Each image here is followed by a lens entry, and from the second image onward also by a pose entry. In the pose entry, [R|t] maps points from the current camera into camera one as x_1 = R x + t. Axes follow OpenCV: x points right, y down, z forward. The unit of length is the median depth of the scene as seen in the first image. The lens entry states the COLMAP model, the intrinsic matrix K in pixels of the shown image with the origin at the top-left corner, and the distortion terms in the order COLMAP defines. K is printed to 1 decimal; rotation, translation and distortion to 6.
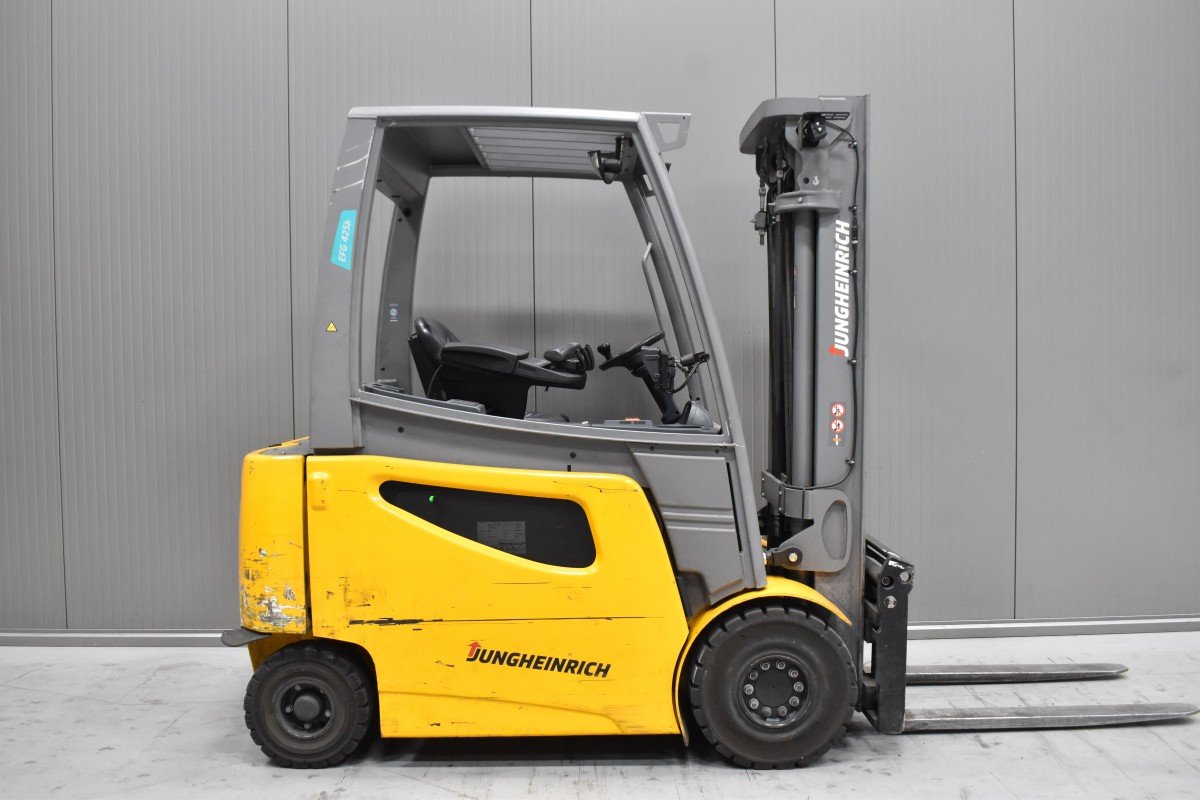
lens RADIAL K [[1084.8, 0, 600.0], [0, 1084.8, 400.0], [0, 0, 1]] dist [-0.088680, 0.006683]
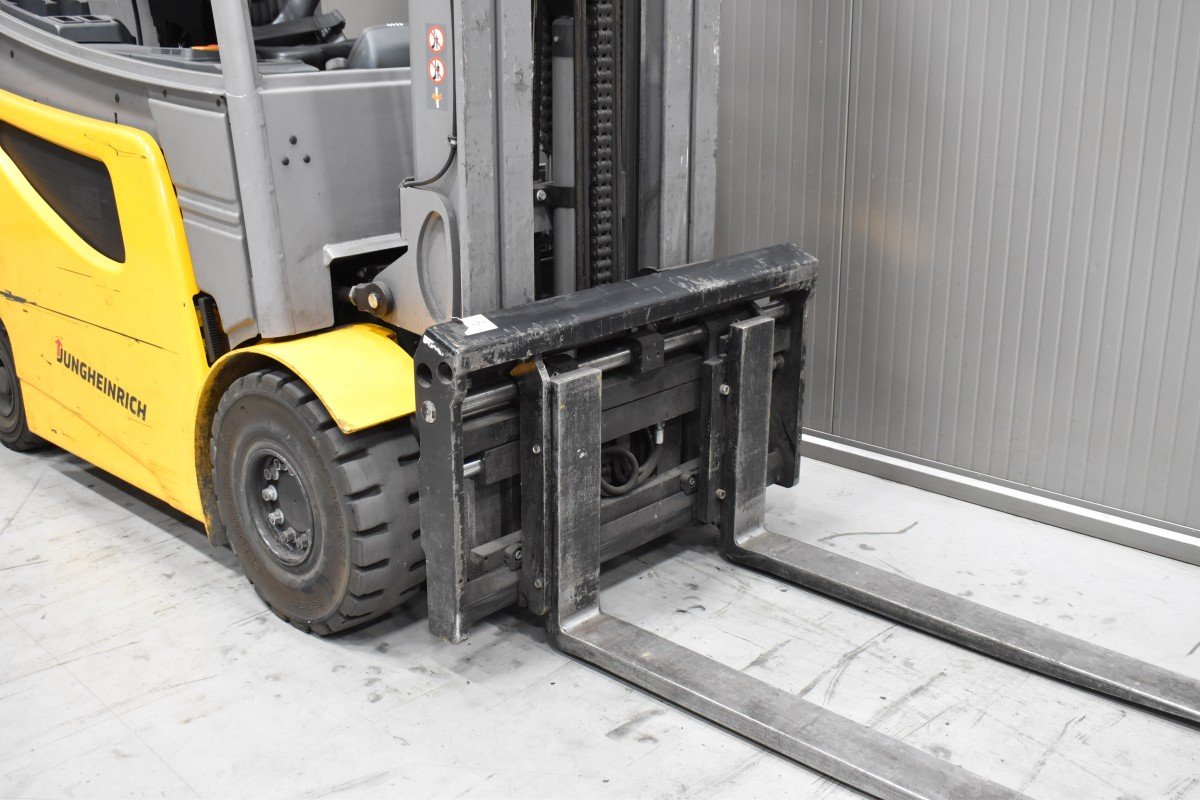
lens RADIAL K [[1239.0, 0, 600.0], [0, 1239.0, 400.0], [0, 0, 1]] dist [-0.078535, 0.005005]
pose [[0.729714, 0.215198, -0.649005, 0.737359], [-0.035747, 0.959890, 0.278089, 0.009050], [0.682817, -0.179726, 0.708138, 0.631702]]
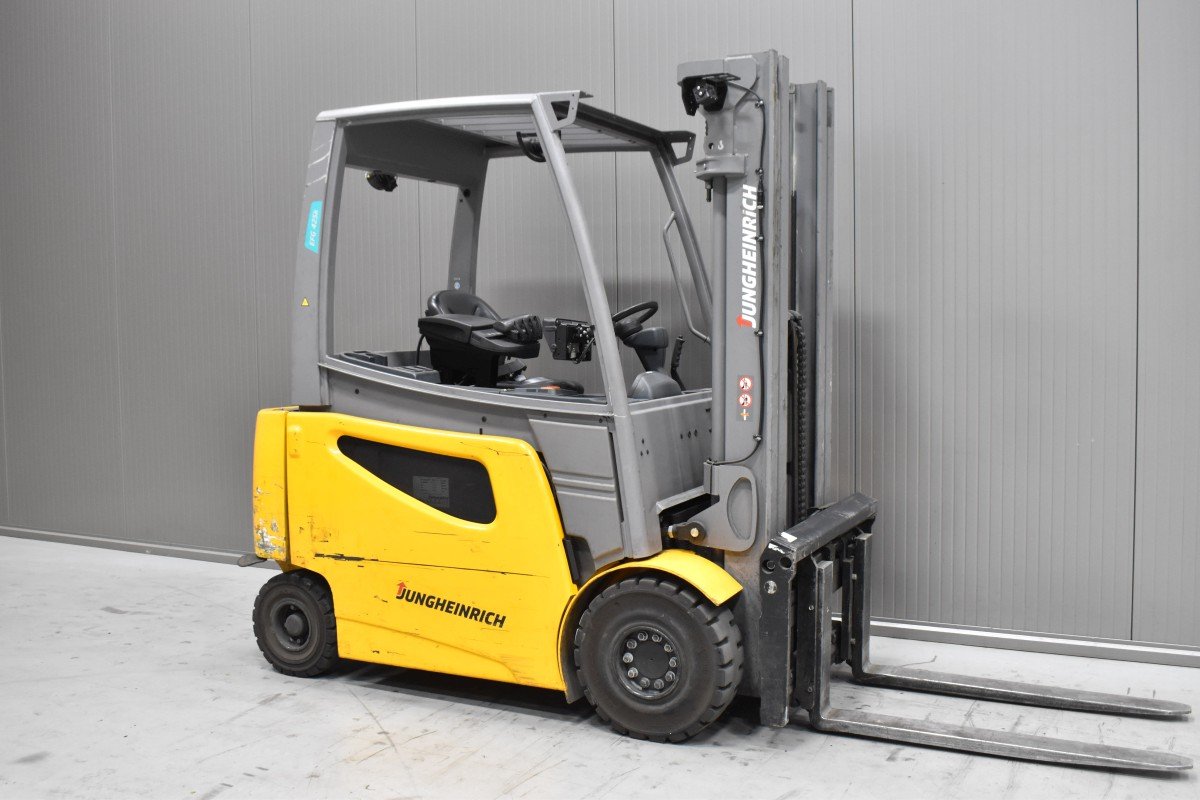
lens RADIAL K [[1157.7, 0, 600.0], [0, 1157.7, 400.0], [0, 0, 1]] dist [-0.085586, 0.009749]
pose [[0.891930, 0.030083, -0.451172, 0.596975], [-0.017691, 0.999342, 0.031659, -0.006685], [0.451828, -0.020255, 0.891875, 0.027731]]
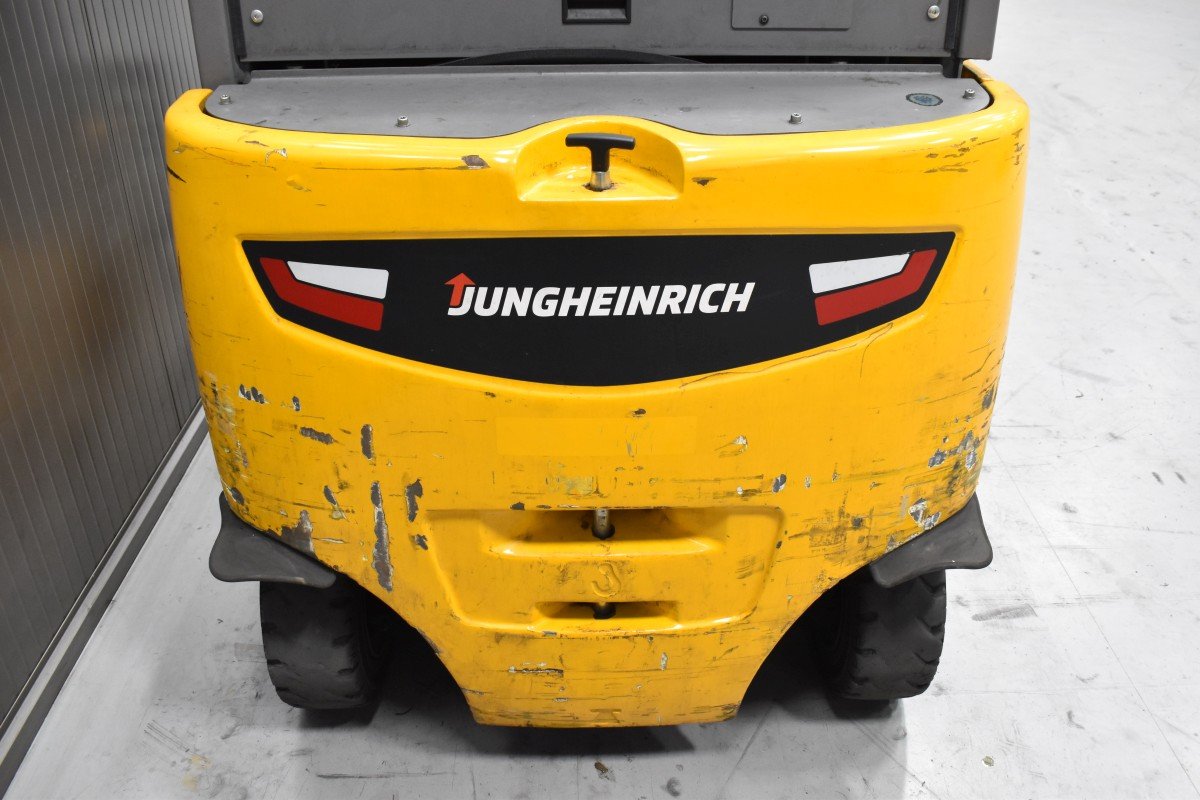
lens RADIAL K [[1057.8, 0, 600.0], [0, 1057.8, 400.0], [0, 0, 1]] dist [-0.089443, 0.000741]
pose [[-0.011176, -0.494325, 0.869205, -0.684663], [0.046263, 0.868073, 0.494276, -0.047193], [-0.998867, 0.045736, 0.013167, 1.146120]]
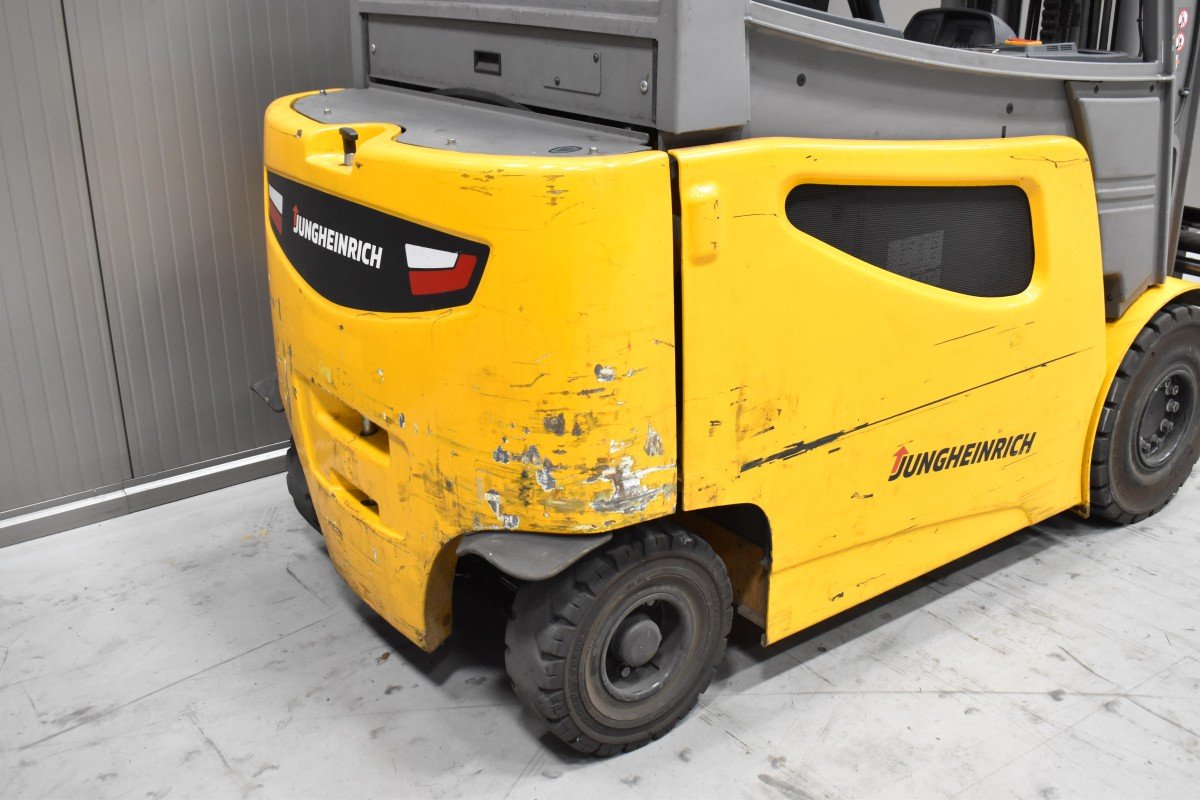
lens RADIAL K [[1239.0, 0, 600.0], [0, 1239.0, 400.0], [0, 0, 1]] dist [-0.078535, 0.005005]
pose [[0.808482, -0.205555, 0.551456, -0.603519], [0.024854, 0.948110, 0.316971, -0.014810], [-0.587996, -0.242559, 0.771638, 0.582610]]
